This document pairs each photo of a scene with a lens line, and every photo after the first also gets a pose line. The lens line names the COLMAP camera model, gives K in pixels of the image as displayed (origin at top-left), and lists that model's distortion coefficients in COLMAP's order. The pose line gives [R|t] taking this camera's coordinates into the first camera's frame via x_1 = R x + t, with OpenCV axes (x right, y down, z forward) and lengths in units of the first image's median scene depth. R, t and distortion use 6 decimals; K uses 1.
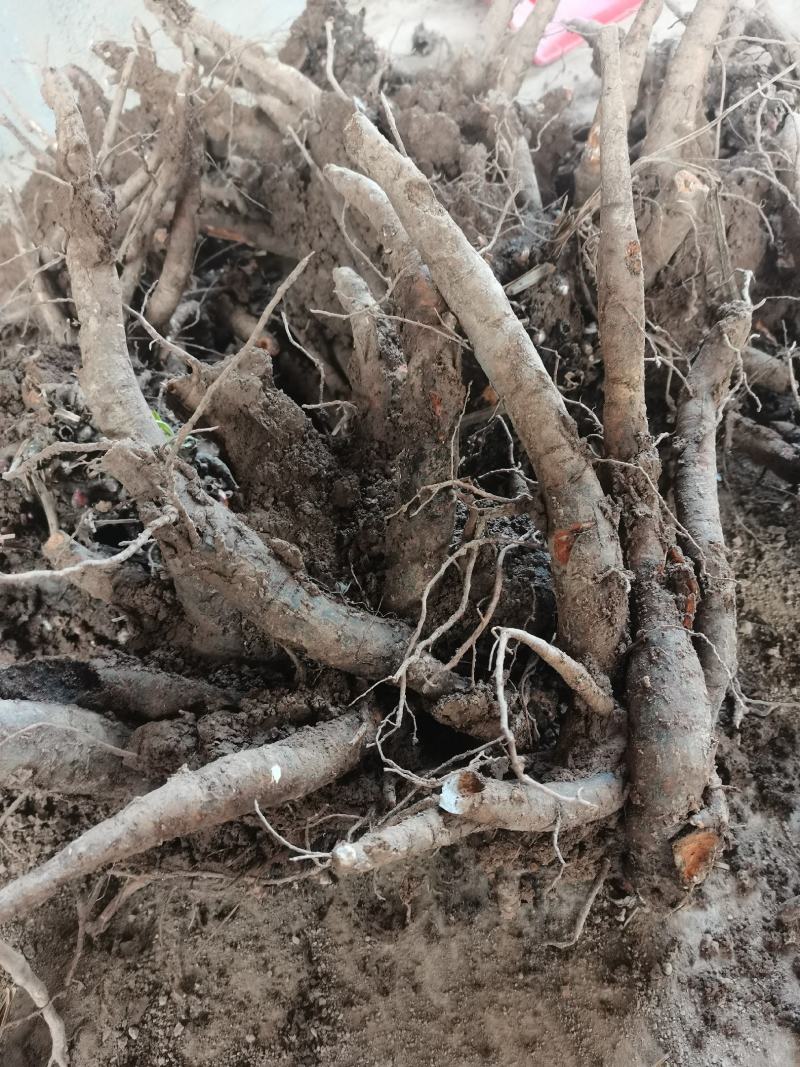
lens RADIAL K [[786.1, 0, 400.6], [0, 786.1, 521.4], [0, 0, 1]] dist [0.057818, -0.001139]
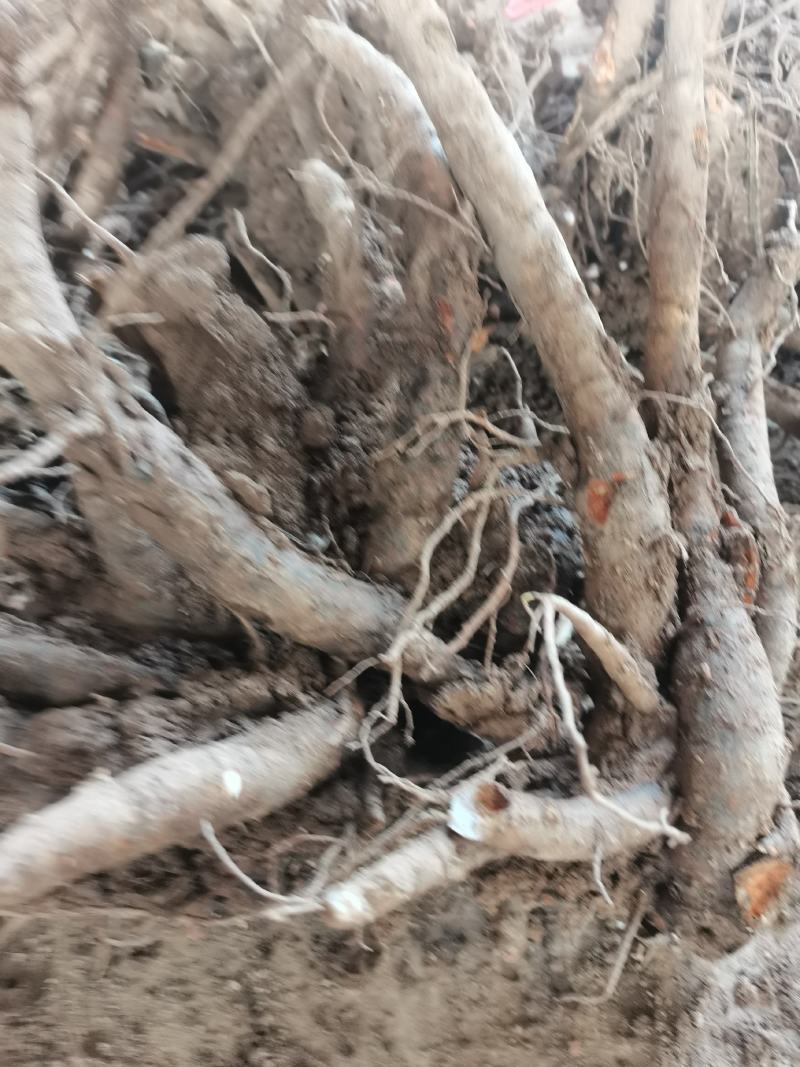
lens RADIAL K [[799.4, 0, 400.0], [0, 799.4, 533.5], [0, 0, 1]] dist [0.037877, 0.000888]
pose [[0.994206, 0.041717, 0.099062, -0.072569], [-0.044053, 0.998798, 0.021507, 0.055634], [-0.098045, -0.025746, 0.994849, 0.213648]]
